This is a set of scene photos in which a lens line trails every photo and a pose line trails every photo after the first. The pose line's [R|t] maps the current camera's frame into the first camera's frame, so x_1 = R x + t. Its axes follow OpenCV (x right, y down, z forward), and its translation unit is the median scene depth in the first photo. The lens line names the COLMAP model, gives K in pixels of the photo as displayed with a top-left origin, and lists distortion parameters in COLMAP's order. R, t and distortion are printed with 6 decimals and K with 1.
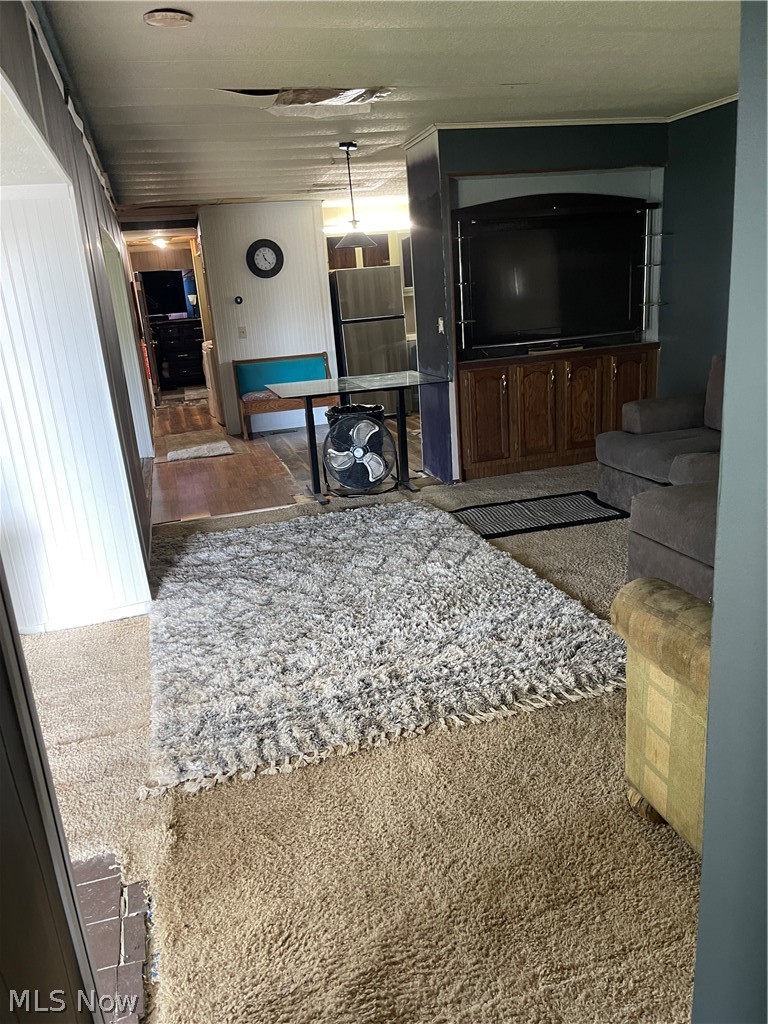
lens RADIAL K [[768.4, 0, 384.0], [0, 768.4, 512.0], [0, 0, 1]] dist [0.109864, -0.162512]
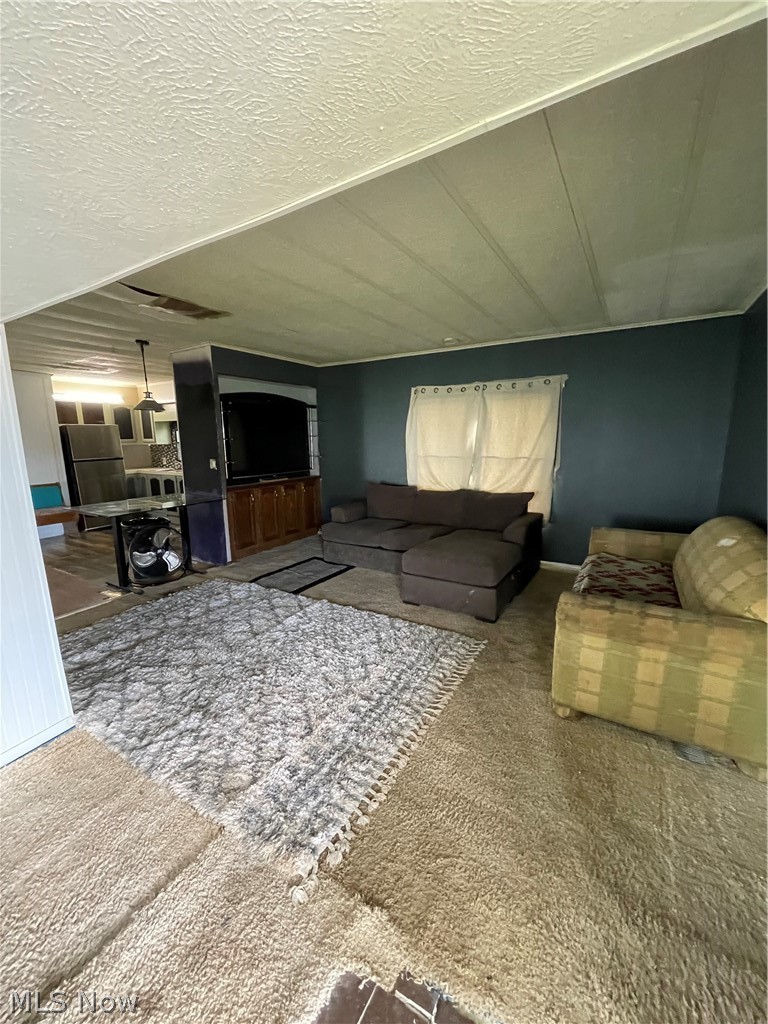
lens RADIAL K [[409.7, 0, 384.0], [0, 409.7, 512.0], [0, 0, 1]] dist [-0.000080, -0.000055]
pose [[0.734029, -0.060214, 0.676443, -0.273734], [0.147785, 0.986354, -0.072565, -0.042003], [-0.662843, 0.153233, 0.732912, 0.215679]]
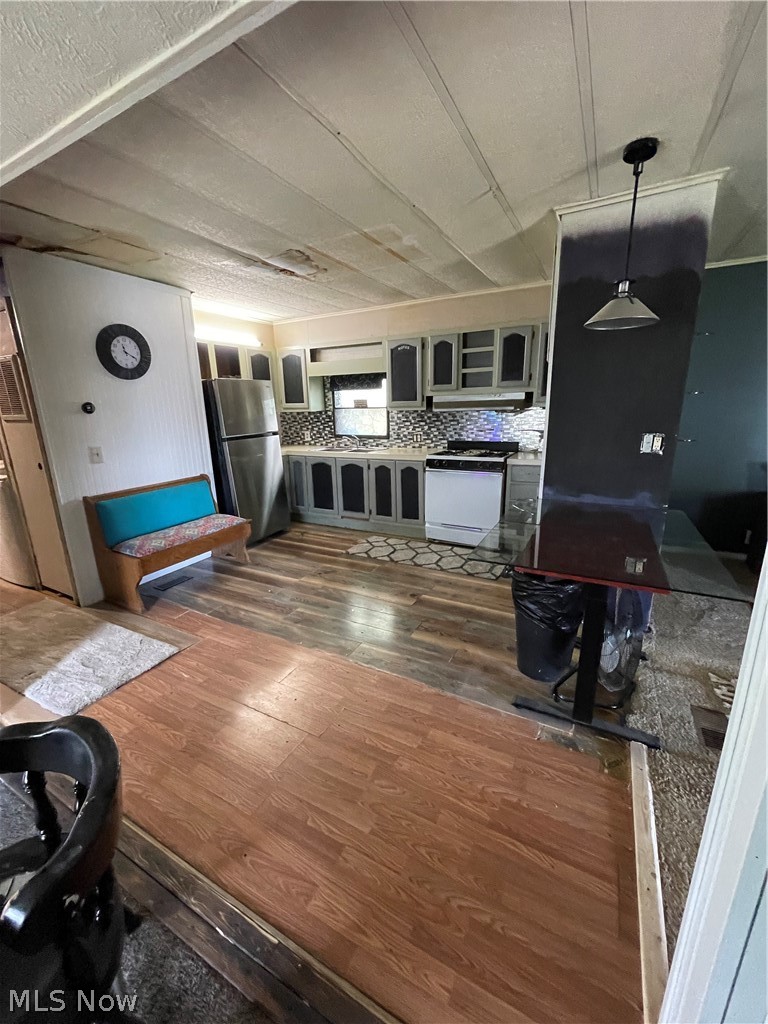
lens RADIAL K [[409.7, 0, 384.0], [0, 409.7, 512.0], [0, 0, 1]] dist [-0.000080, -0.000055]
pose [[0.693525, -0.126490, 0.709241, -0.484120], [0.171927, 0.985081, 0.007568, -0.258128], [-0.699617, 0.116689, 0.704925, 1.049396]]
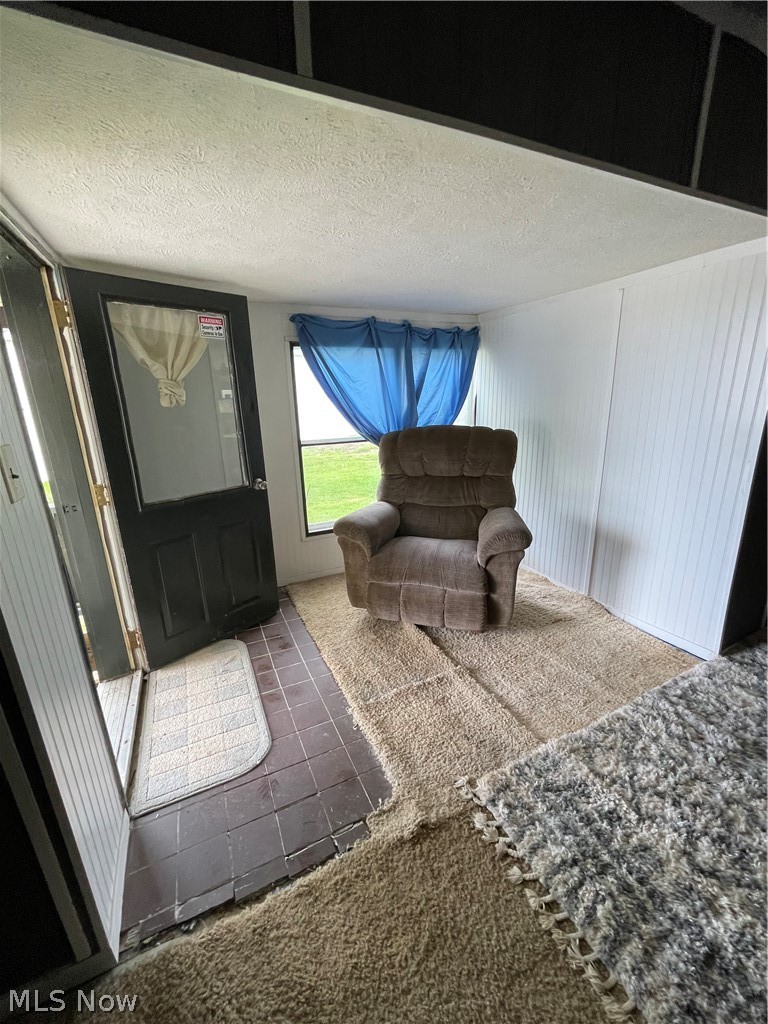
lens RADIAL K [[409.7, 0, 384.0], [0, 409.7, 512.0], [0, 0, 1]] dist [-0.000080, -0.000055]
pose [[0.164618, 0.345814, -0.923750, 0.052673], [-0.257398, 0.919137, 0.298217, -0.085769], [0.952180, 0.188680, 0.240318, 0.318498]]
